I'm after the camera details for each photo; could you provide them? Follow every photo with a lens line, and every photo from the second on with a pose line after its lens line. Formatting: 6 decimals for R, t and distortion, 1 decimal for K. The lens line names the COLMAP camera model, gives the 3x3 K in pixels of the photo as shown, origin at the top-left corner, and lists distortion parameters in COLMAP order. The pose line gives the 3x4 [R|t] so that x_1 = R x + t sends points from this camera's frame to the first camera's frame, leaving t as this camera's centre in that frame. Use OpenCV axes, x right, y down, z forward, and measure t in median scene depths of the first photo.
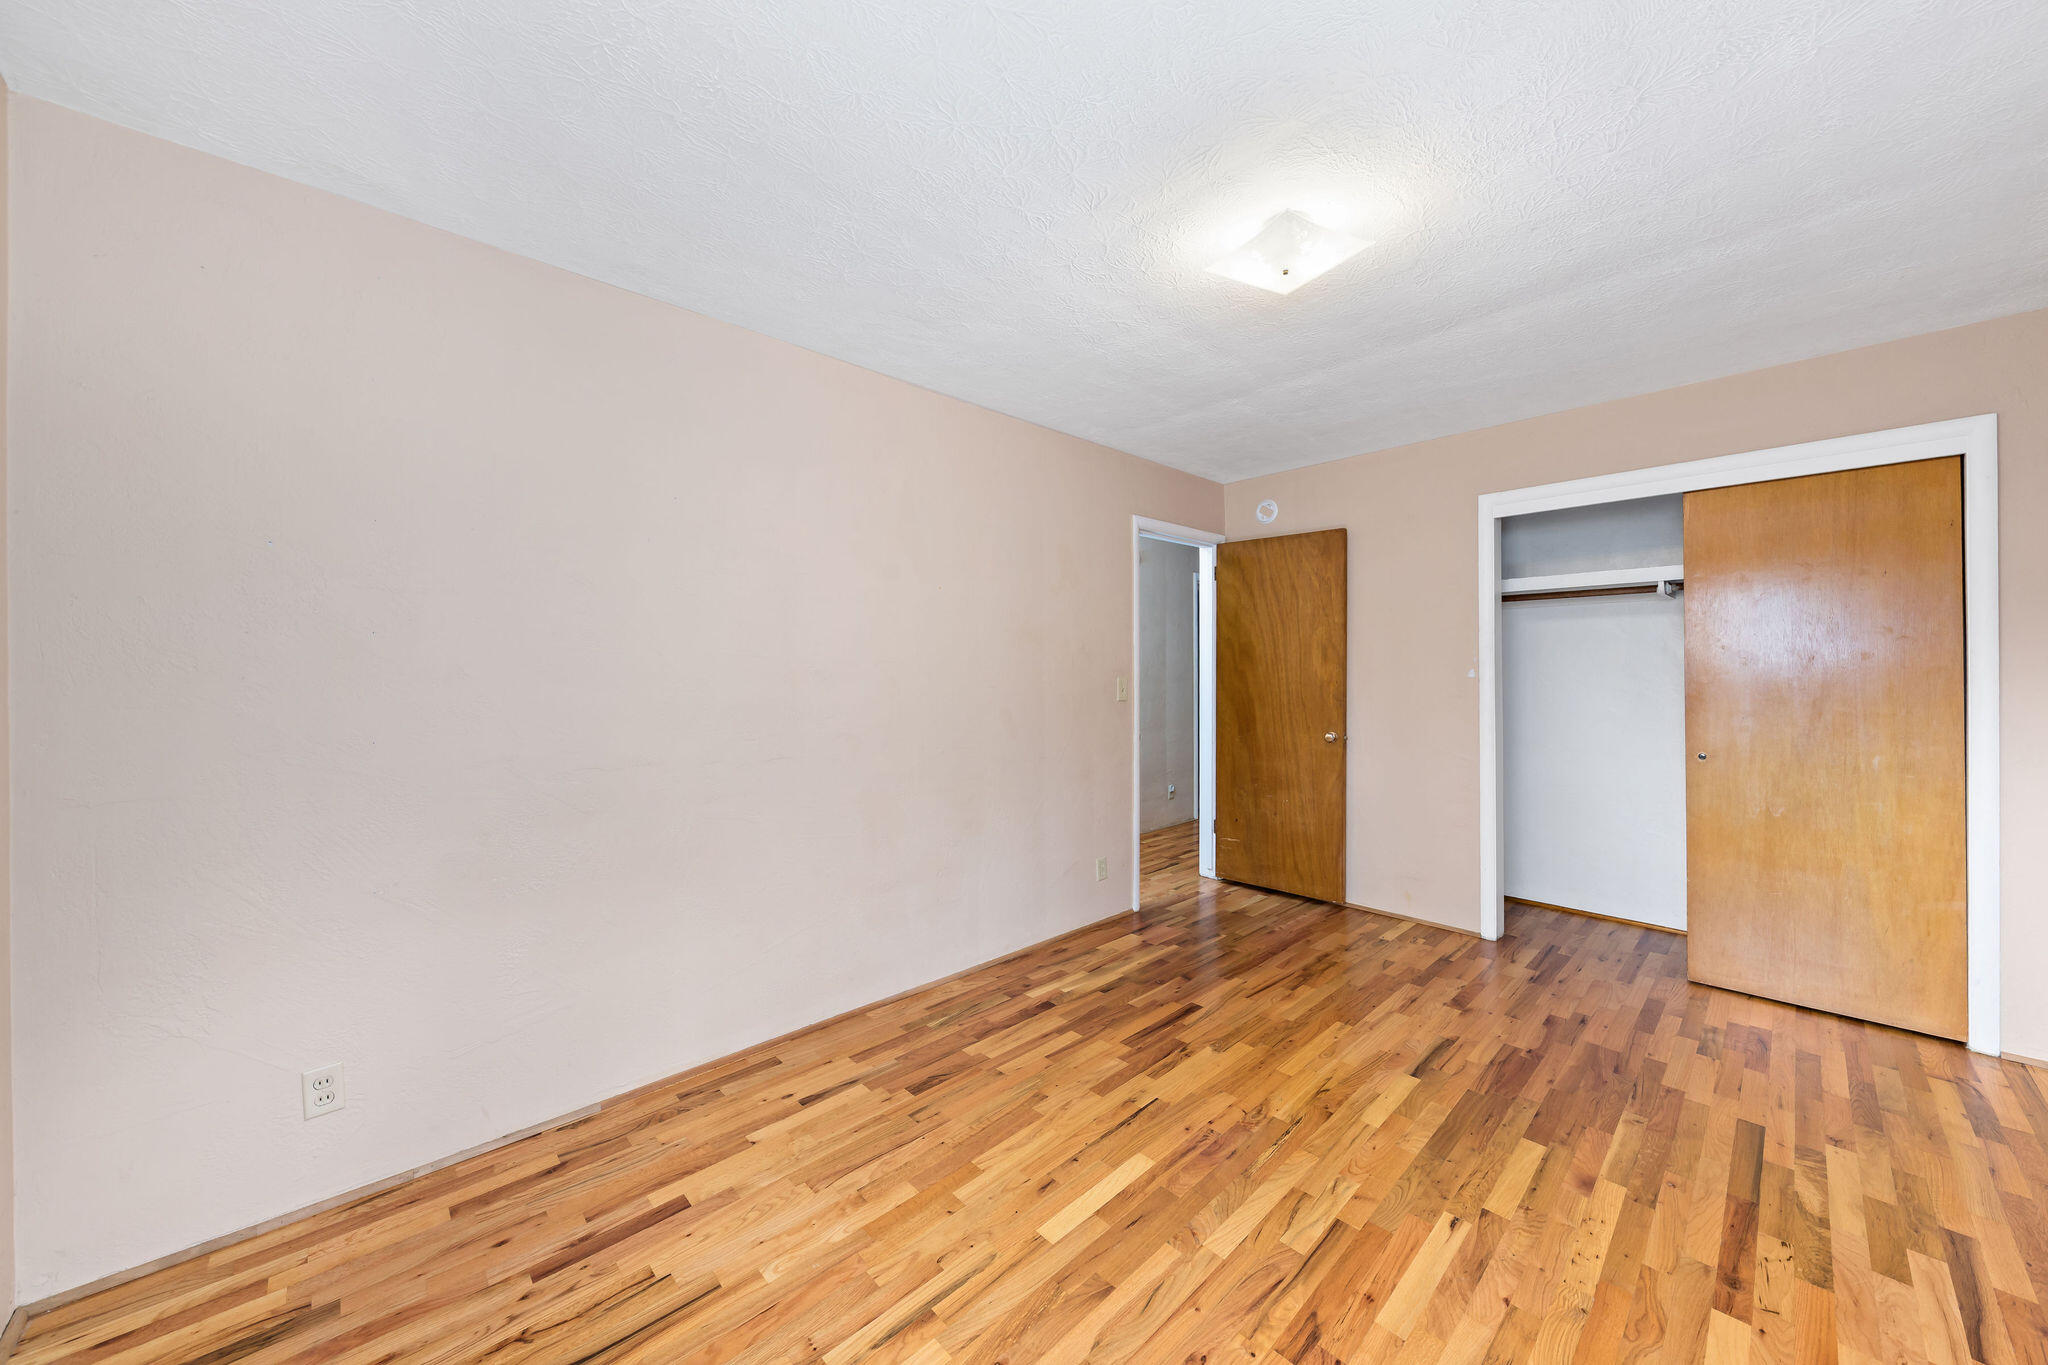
lens RADIAL K [[715.6, 0, 1045.7], [0, 715.6, 671.3], [0, 0, 1]] dist [0.008365, -0.003494]
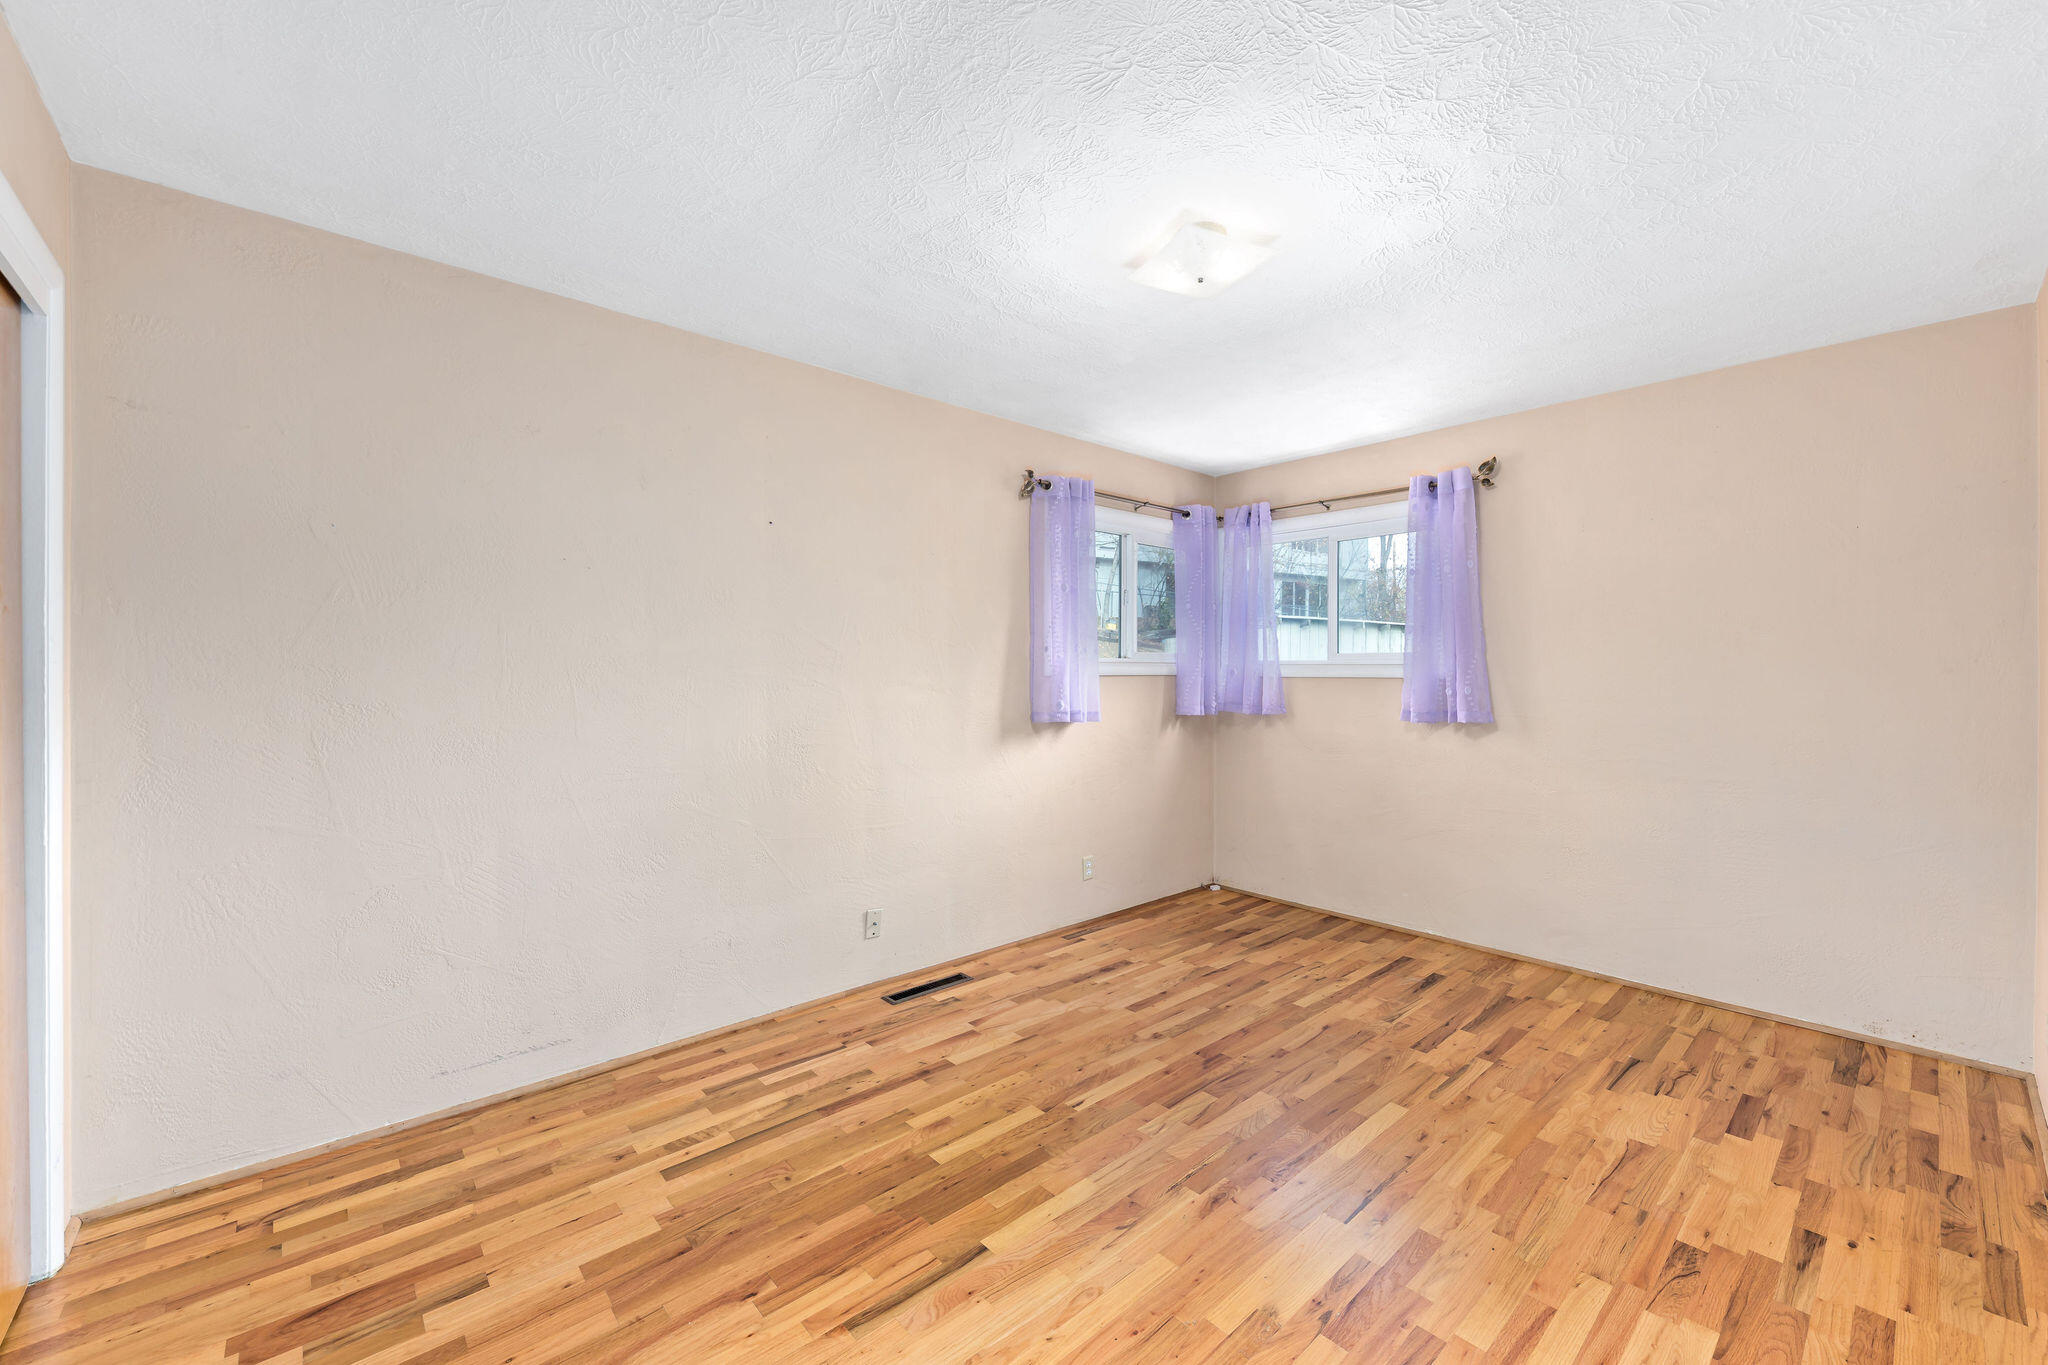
lens RADIAL K [[812.8, 0, 1024.0], [0, 812.8, 682.5], [0, 0, 1]] dist [-0.000037, 0.000062]
pose [[-0.998840, 0.000352, 0.048159, 0.516859], [0.000899, 0.999935, 0.011345, 0.001133], [-0.048152, 0.011376, -0.998775, 2.120936]]
